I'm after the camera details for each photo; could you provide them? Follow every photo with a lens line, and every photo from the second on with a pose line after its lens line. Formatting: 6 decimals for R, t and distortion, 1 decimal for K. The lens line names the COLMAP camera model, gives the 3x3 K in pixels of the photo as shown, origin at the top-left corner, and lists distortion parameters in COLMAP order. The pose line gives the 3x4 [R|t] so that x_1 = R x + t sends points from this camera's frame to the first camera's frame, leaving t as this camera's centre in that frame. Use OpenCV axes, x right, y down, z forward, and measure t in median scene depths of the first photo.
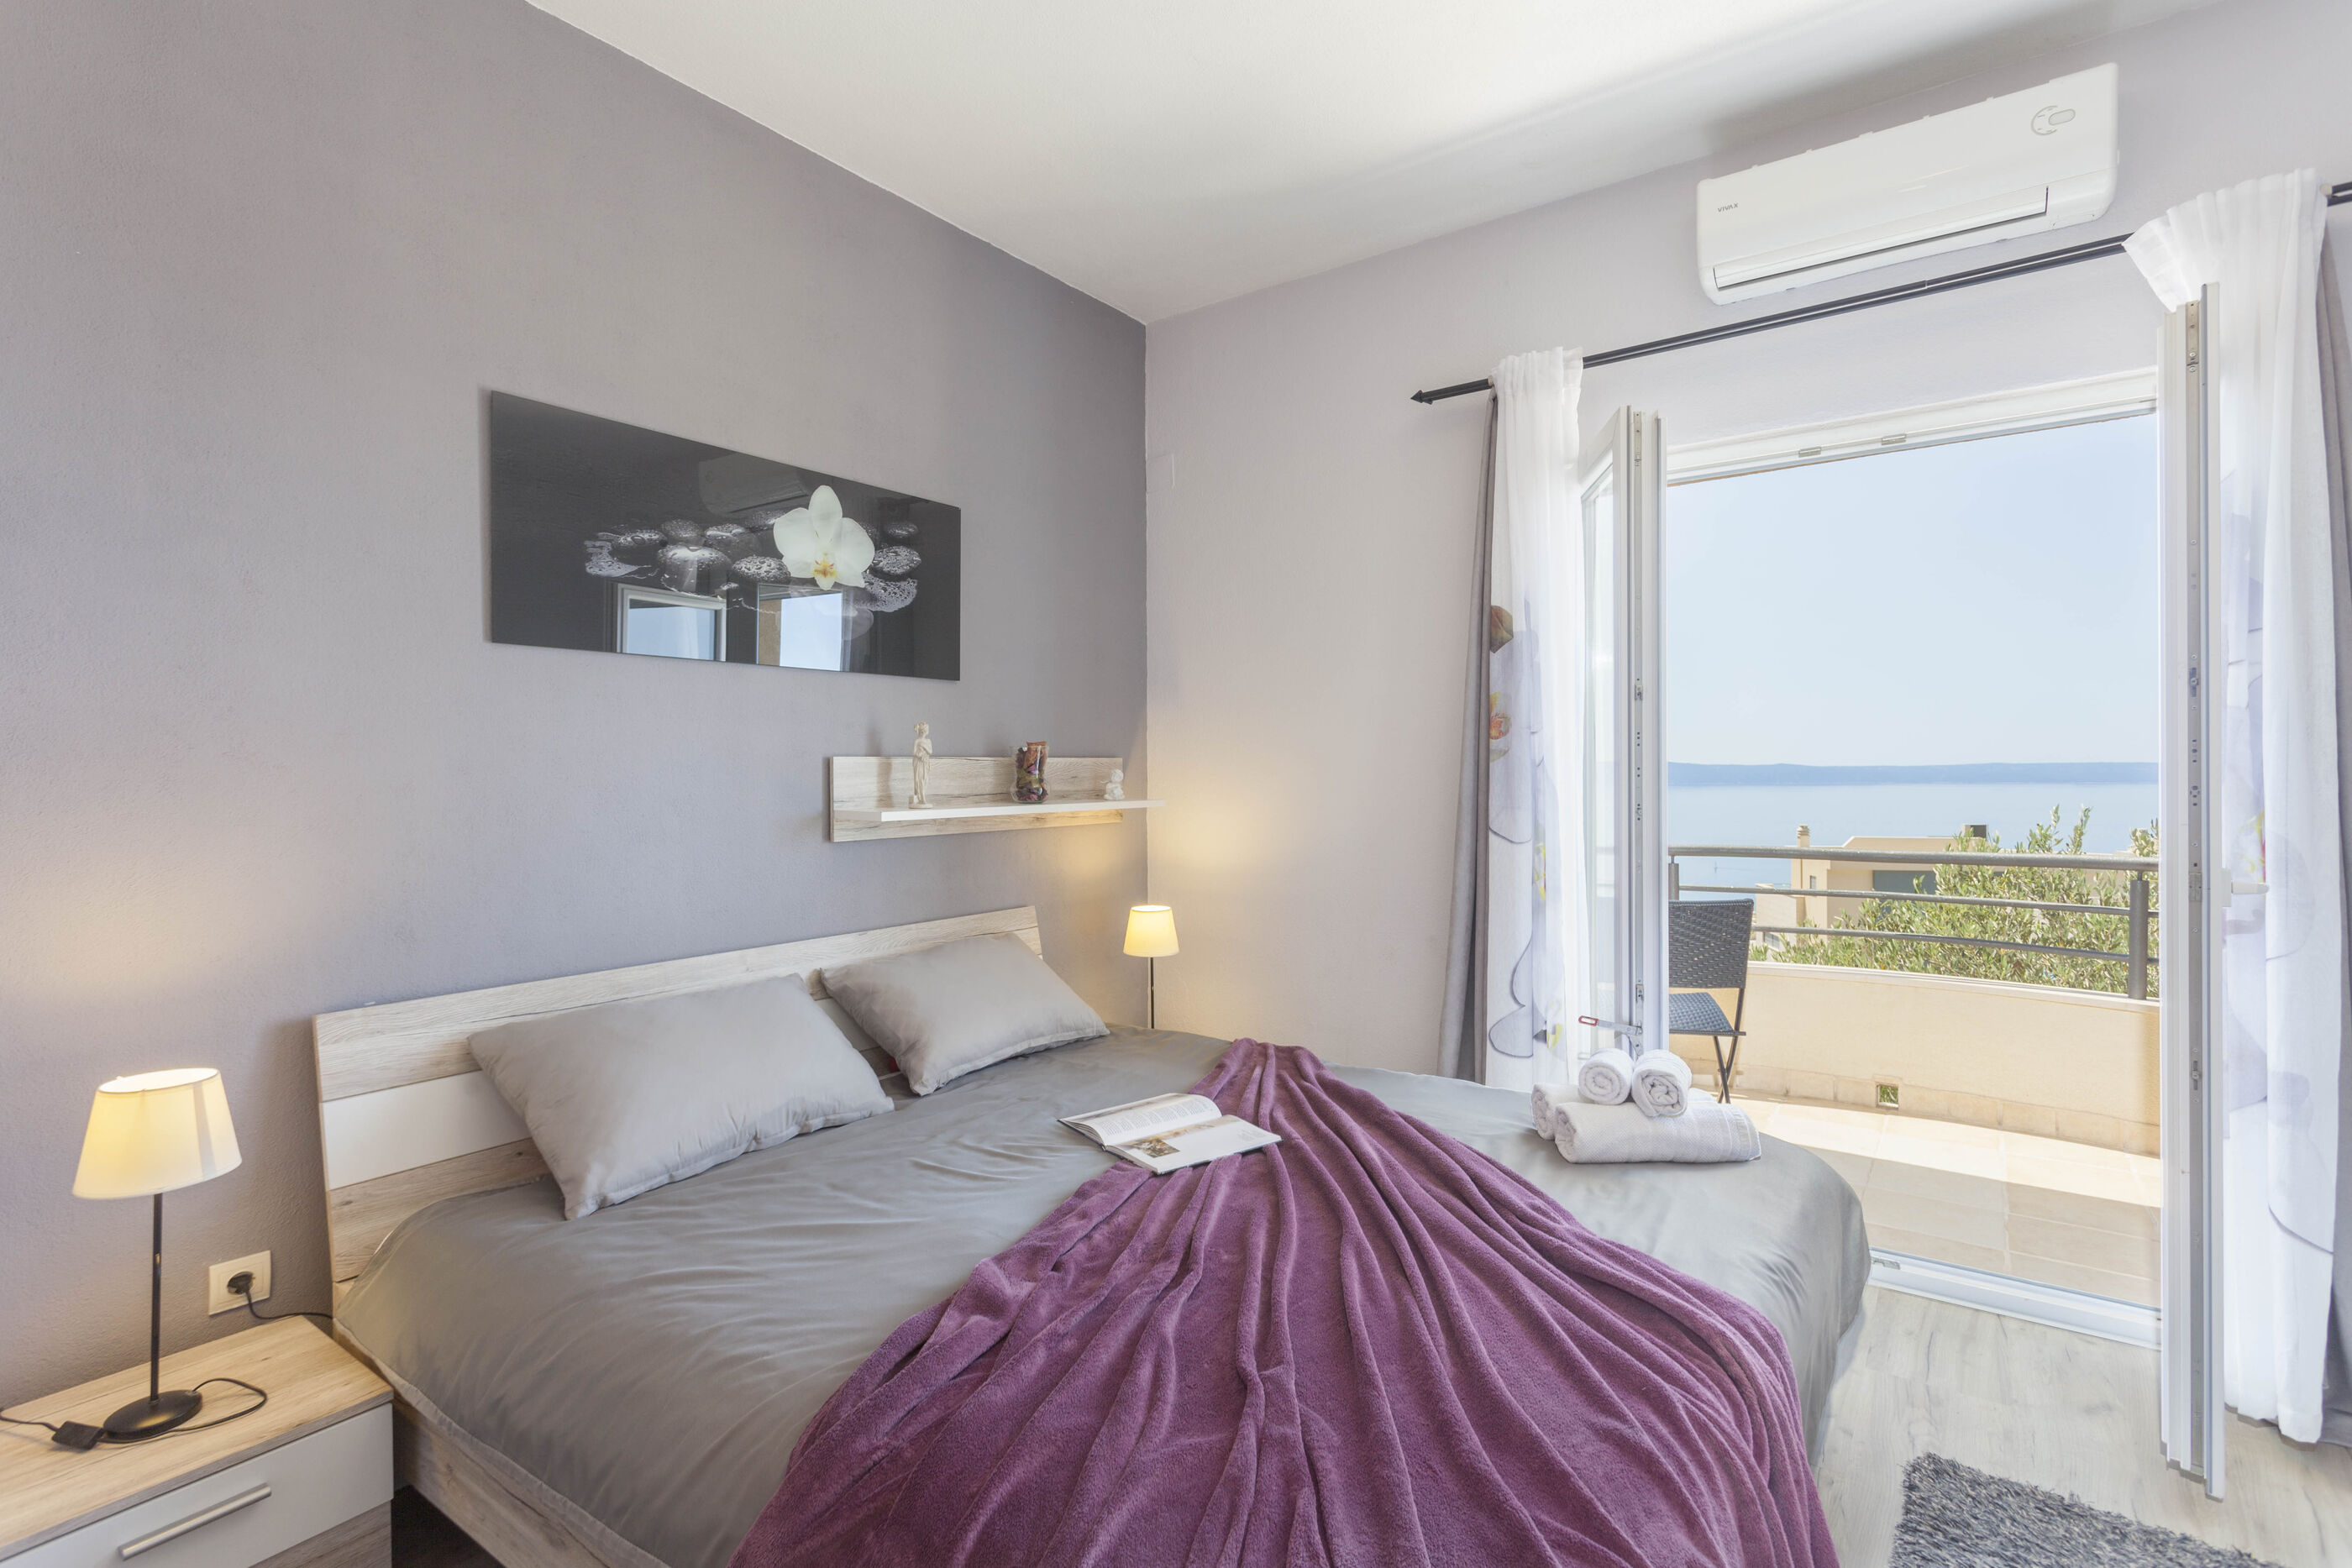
lens RADIAL K [[1109.4, 0, 1161.7], [0, 1109.4, 772.3], [0, 0, 1]] dist [0.001016, 0.000453]
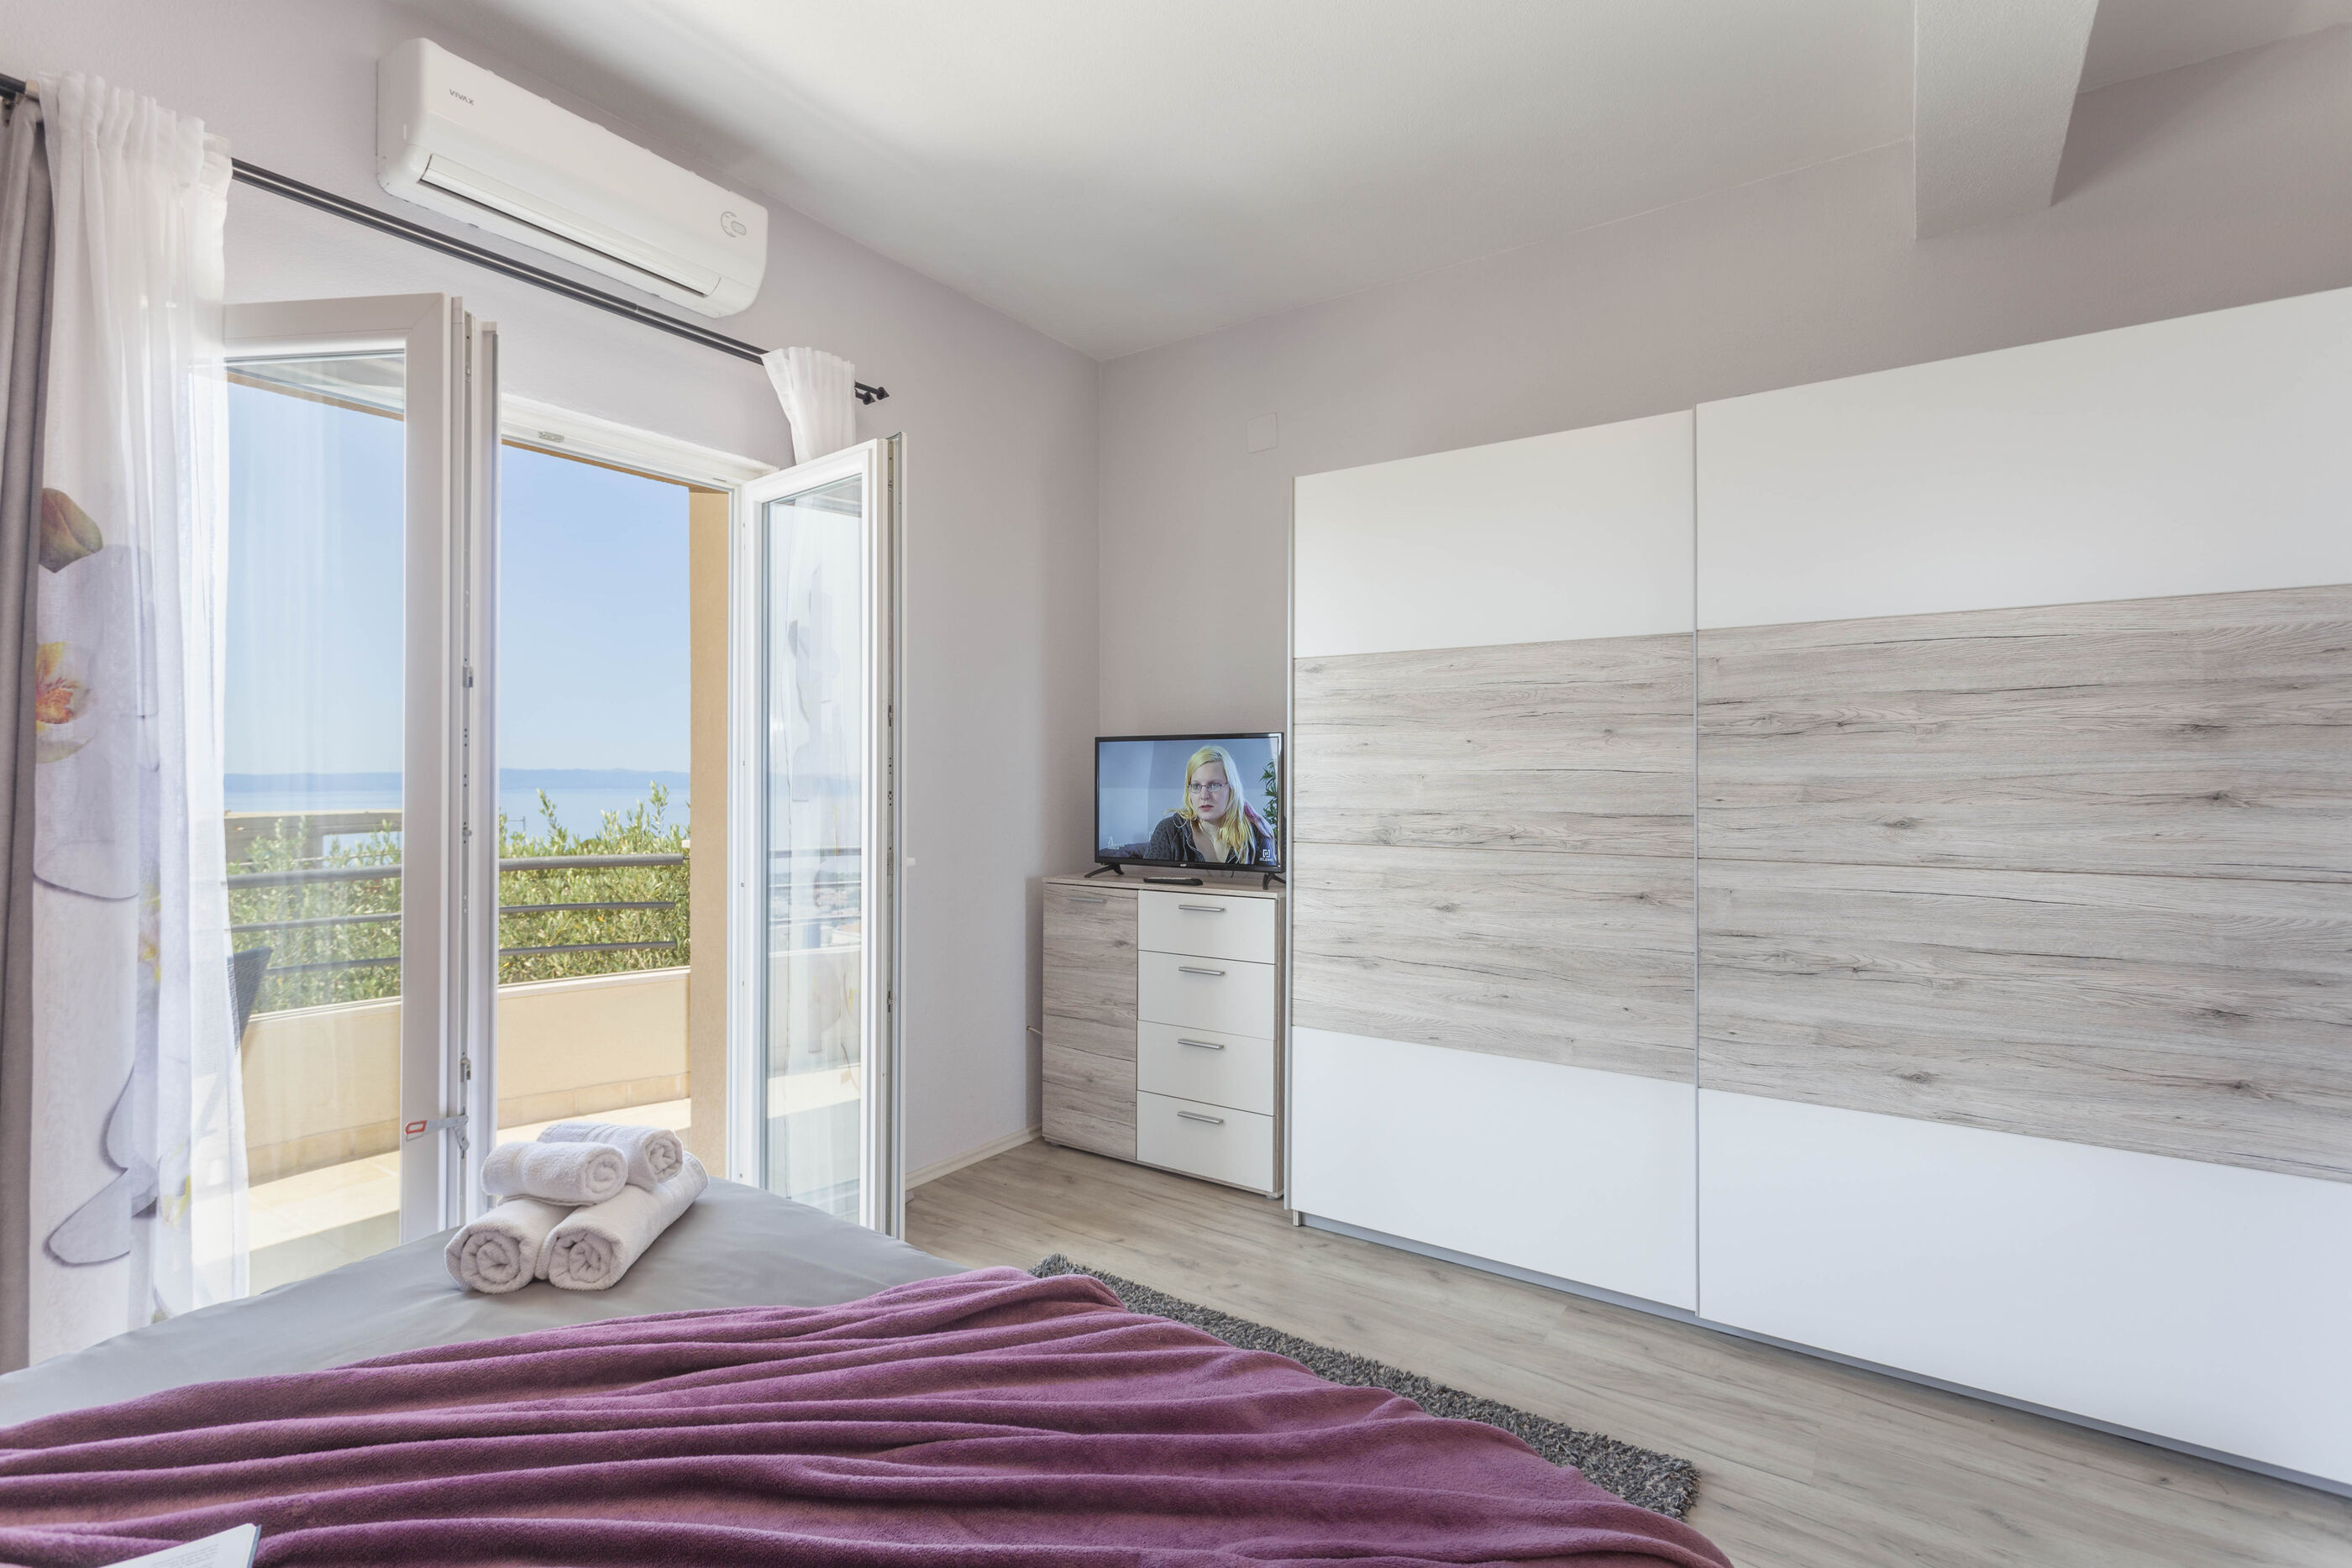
lens RADIAL K [[1109.4, 0, 1161.7], [0, 1109.4, 772.3], [0, 0, 1]] dist [0.001016, 0.000453]
pose [[-0.042843, 0.008138, 0.999049, -0.359551], [-0.000074, 0.999967, -0.008148, 0.000075], [-0.999082, -0.000423, -0.042841, 0.554656]]
